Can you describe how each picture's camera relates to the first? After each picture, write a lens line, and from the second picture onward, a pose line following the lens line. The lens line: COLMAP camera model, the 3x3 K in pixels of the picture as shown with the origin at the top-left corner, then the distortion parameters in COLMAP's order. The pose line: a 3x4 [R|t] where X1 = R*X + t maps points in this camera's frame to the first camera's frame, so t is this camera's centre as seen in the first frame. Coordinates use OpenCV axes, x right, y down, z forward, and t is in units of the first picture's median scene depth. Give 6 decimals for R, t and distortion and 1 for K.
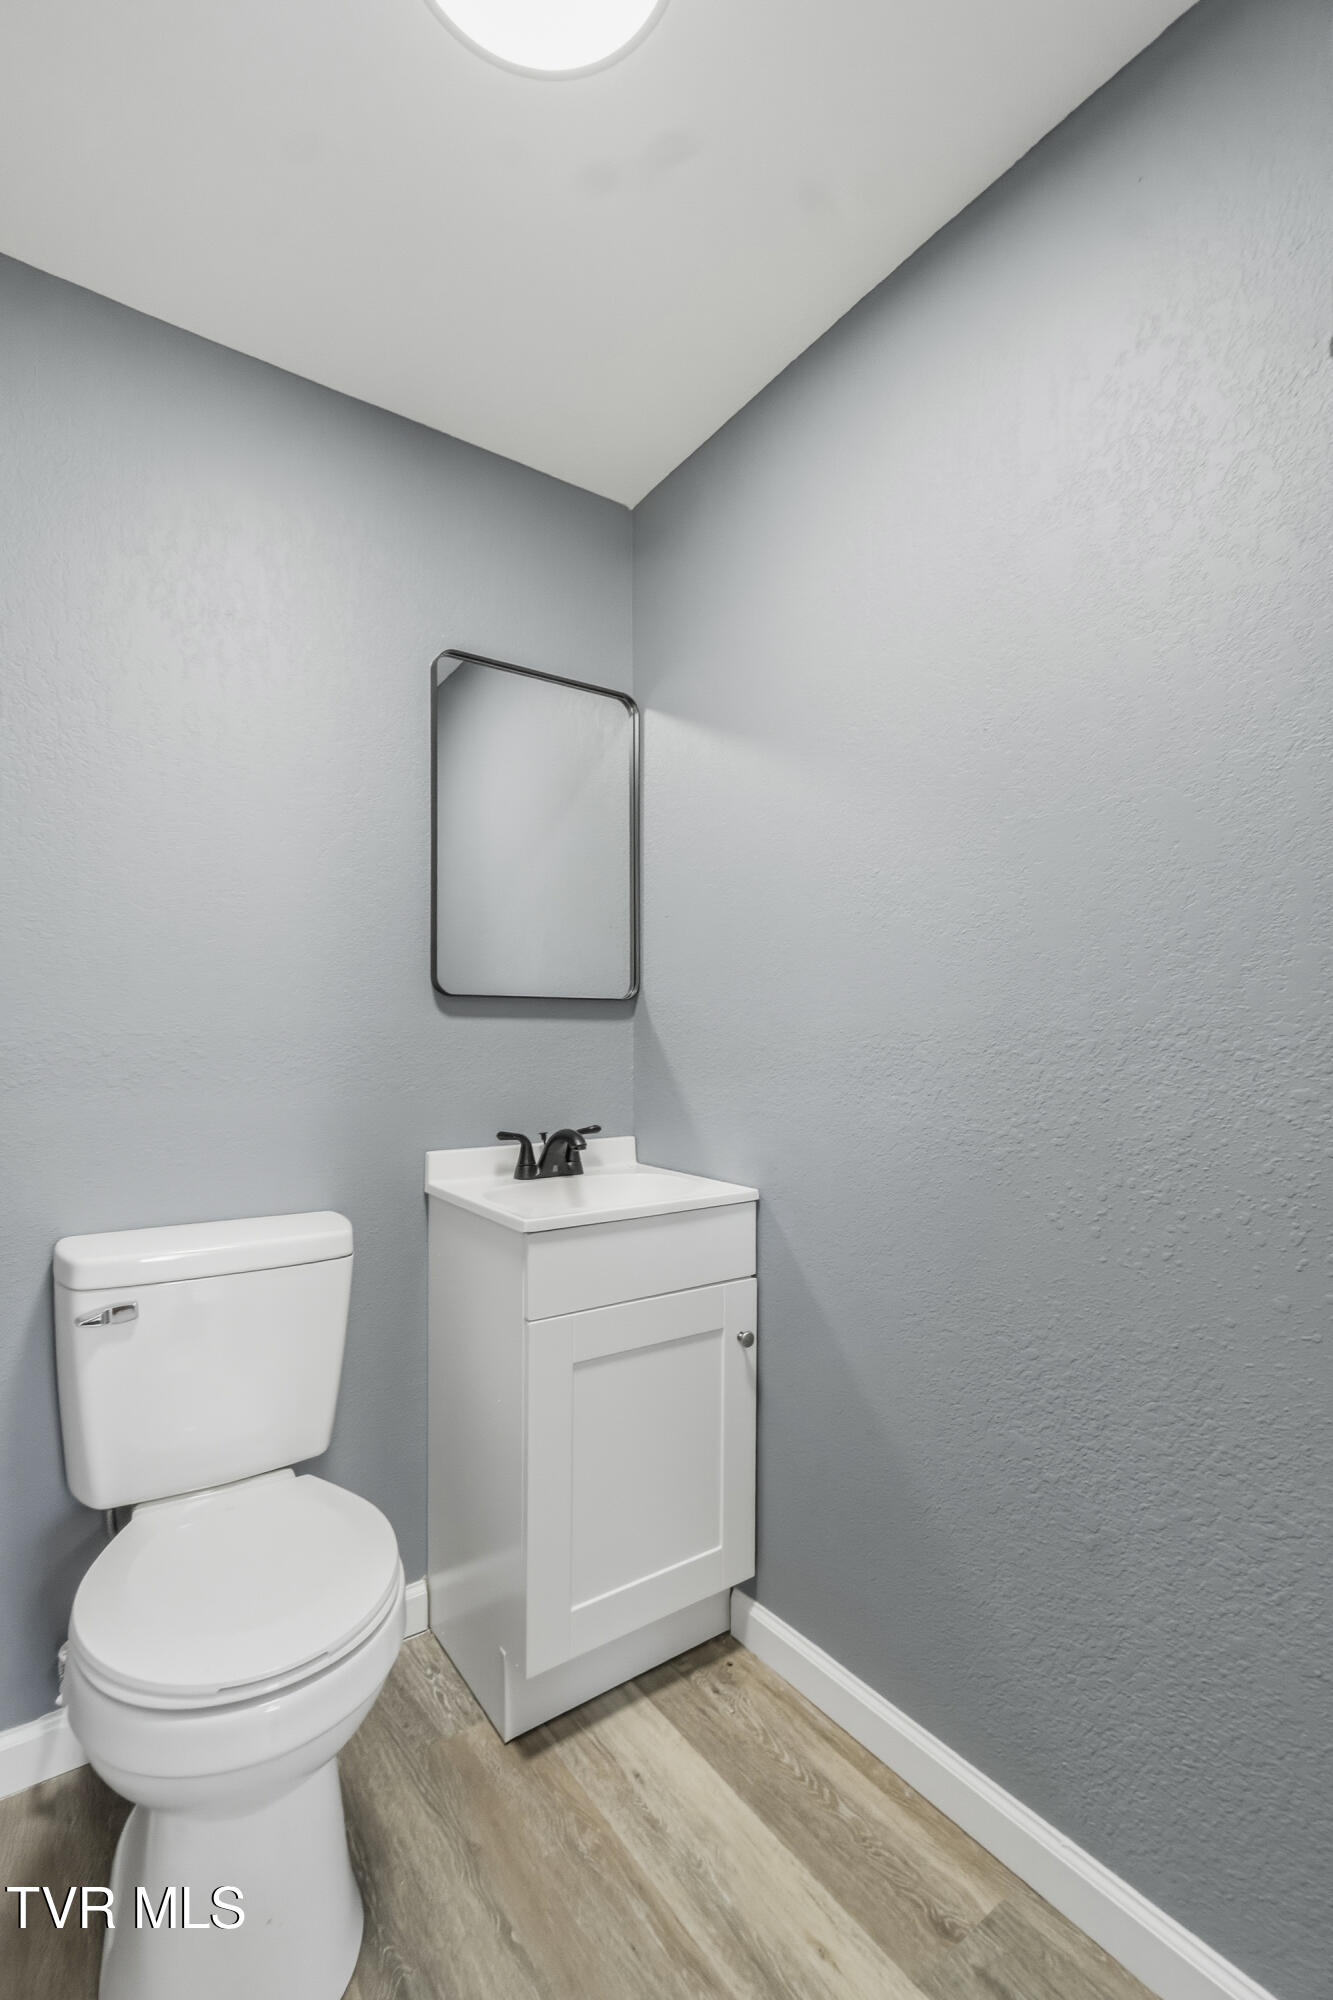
lens RADIAL K [[878.4, 0, 643.1], [0, 878.4, 1016.1], [0, 0, 1]] dist [-0.000153, -0.000024]
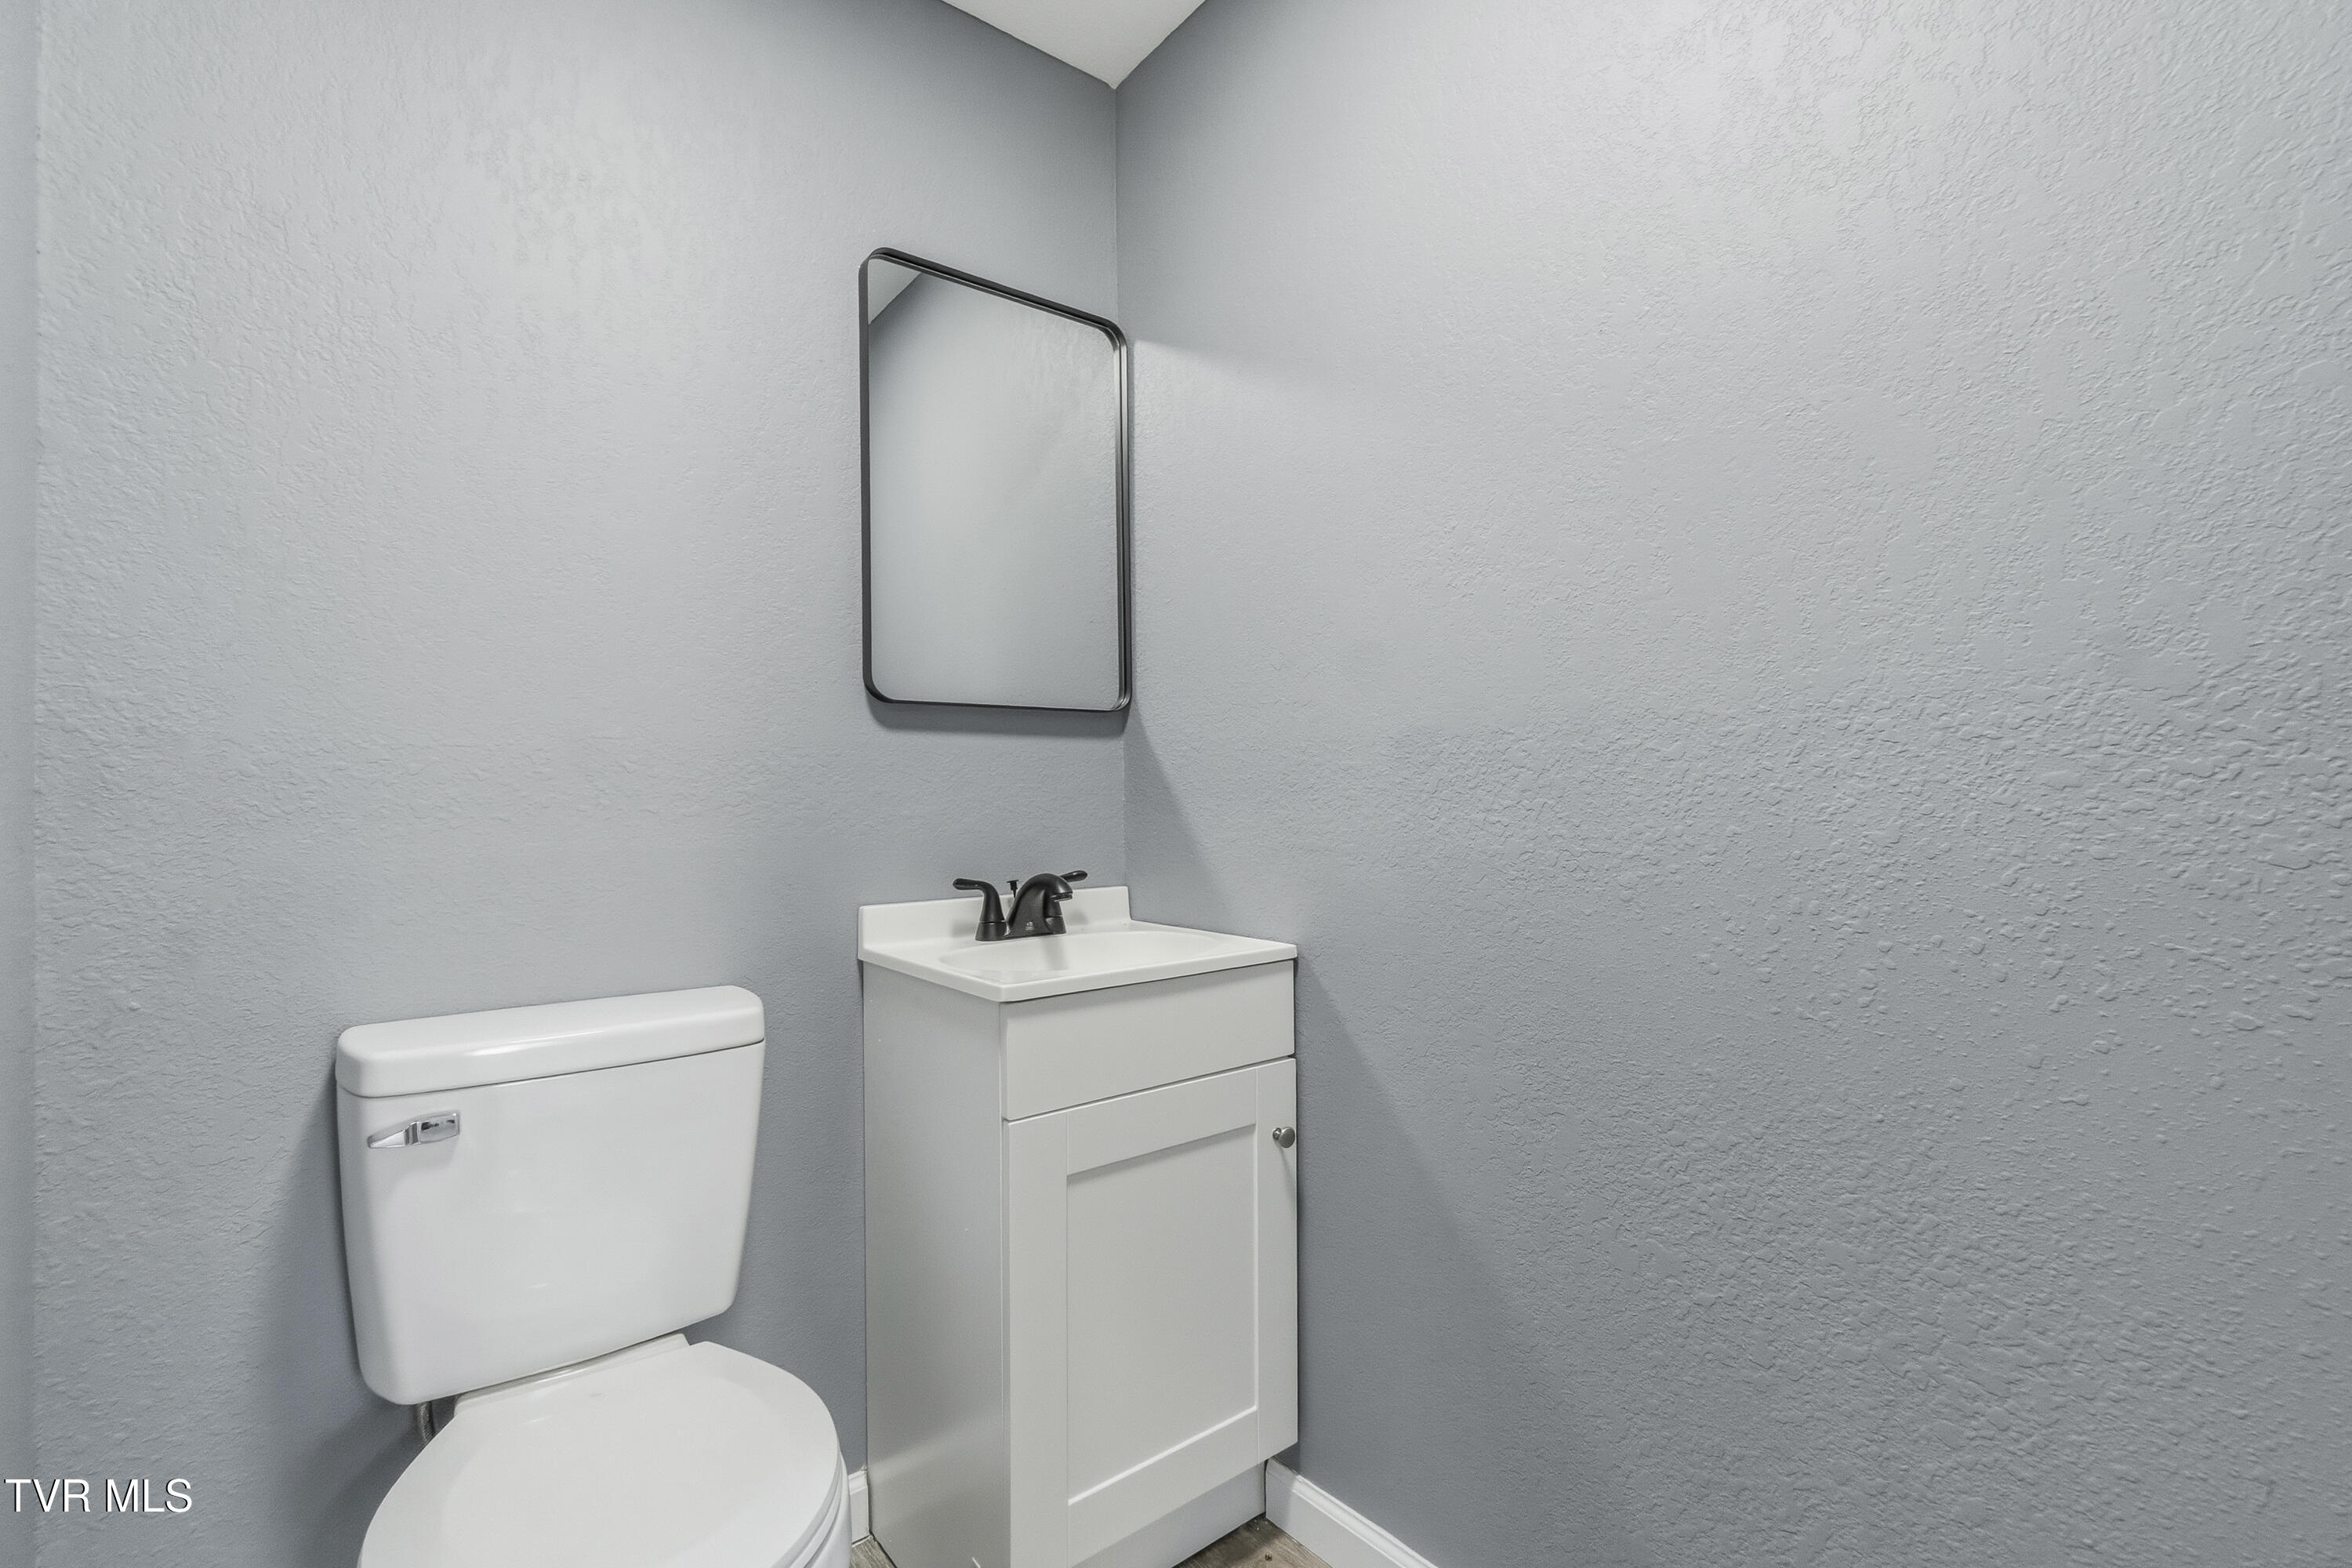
lens RADIAL K [[1033.0, 0, 1170.3], [0, 1033.0, 771.3], [0, 0, 1]] dist [-0.000153, -0.000024]
pose [[0.997488, -0.010759, 0.070015, -0.049643], [0.010829, 0.999941, -0.000609, 0.050678], [-0.070004, 0.001366, 0.997546, 0.110833]]
